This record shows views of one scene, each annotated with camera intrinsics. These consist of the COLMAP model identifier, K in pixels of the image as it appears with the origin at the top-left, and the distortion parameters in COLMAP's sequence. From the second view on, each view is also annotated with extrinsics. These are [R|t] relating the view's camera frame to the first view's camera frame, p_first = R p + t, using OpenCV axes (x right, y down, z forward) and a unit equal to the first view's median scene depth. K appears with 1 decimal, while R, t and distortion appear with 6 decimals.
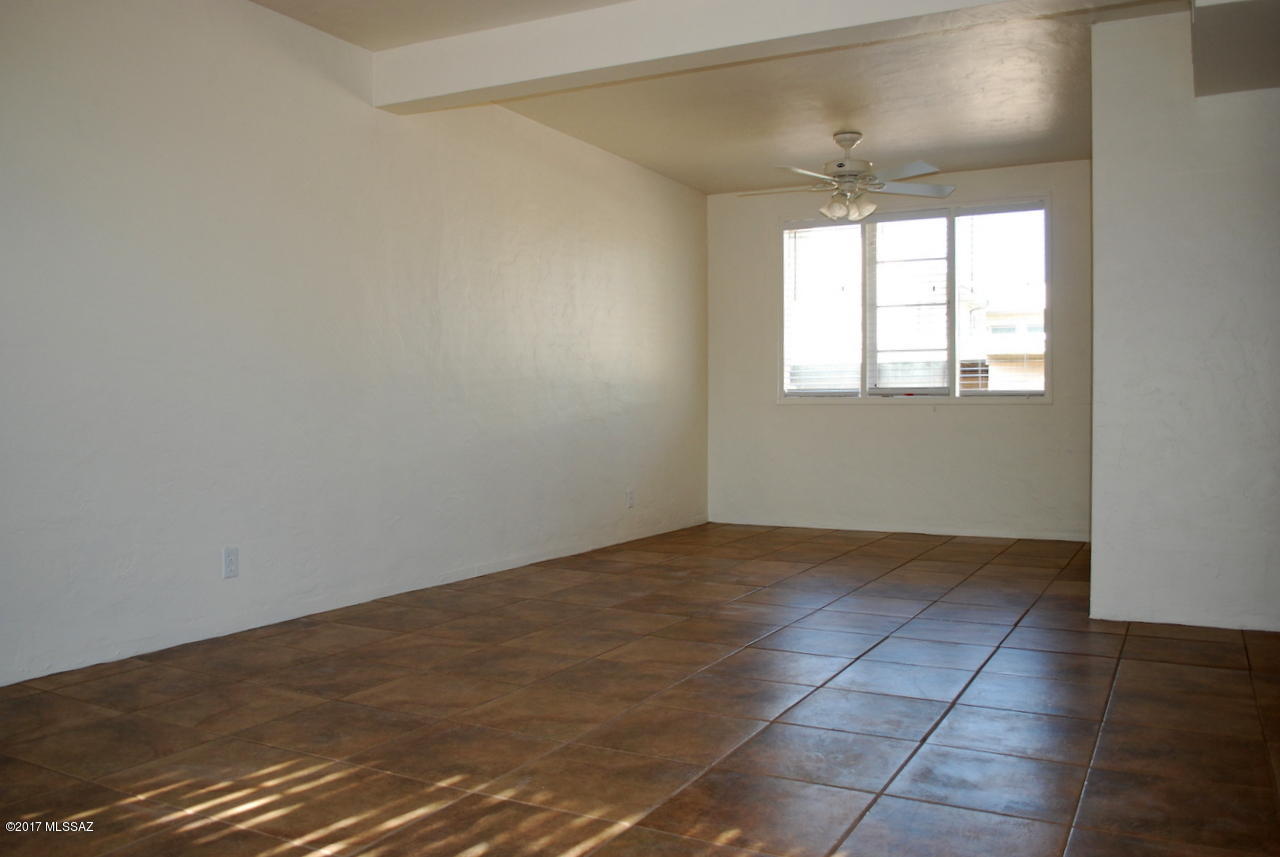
lens RADIAL K [[1038.2, 0, 640.0], [0, 1038.2, 428.5], [0, 0, 1]] dist [-0.072355, -0.002383]
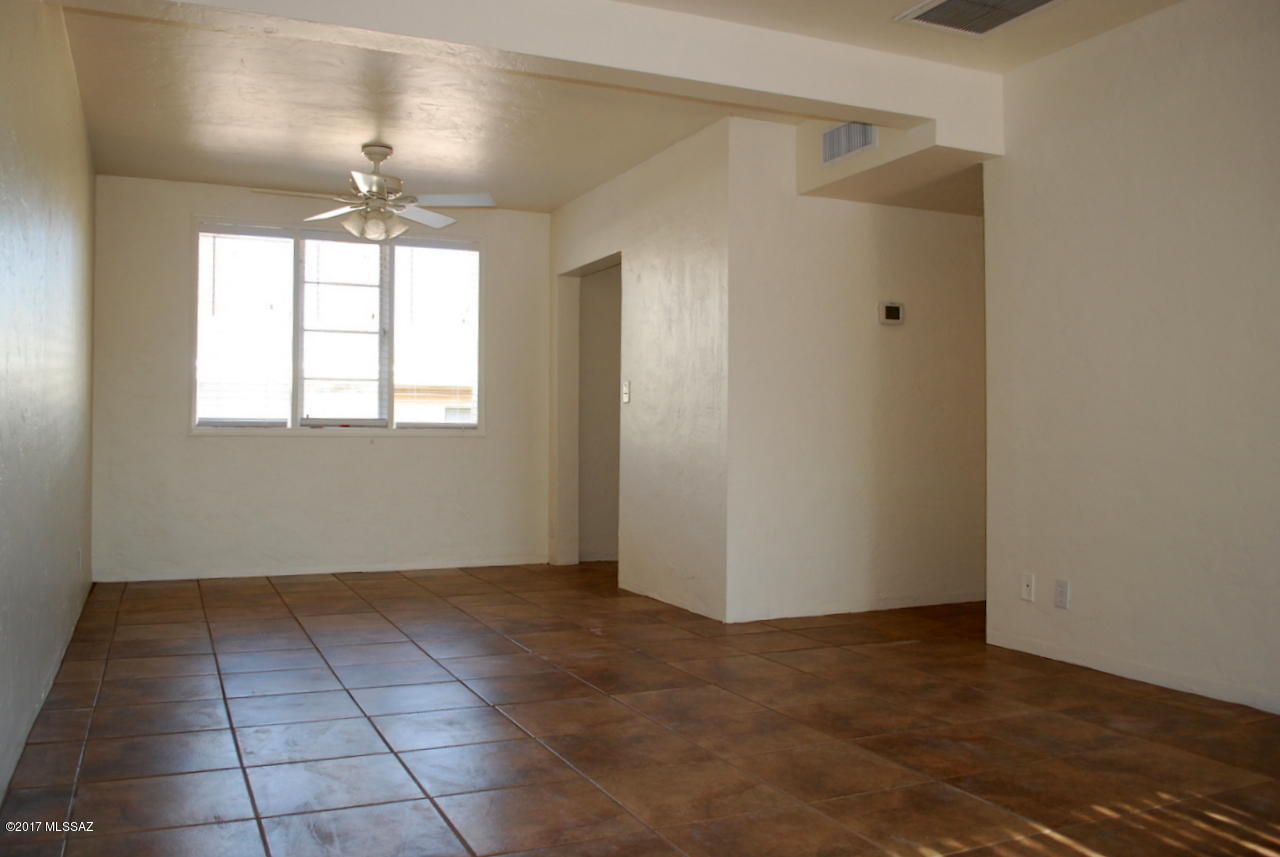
lens RADIAL K [[1063.6, 0, 640.0], [0, 1063.6, 428.5], [0, 0, 1]] dist [-0.063011, -0.004964]
pose [[0.610353, 0.009058, 0.792077, -0.358092], [0.012040, 0.999713, -0.020710, -0.007566], [-0.792038, 0.022177, 0.610069, 0.204012]]
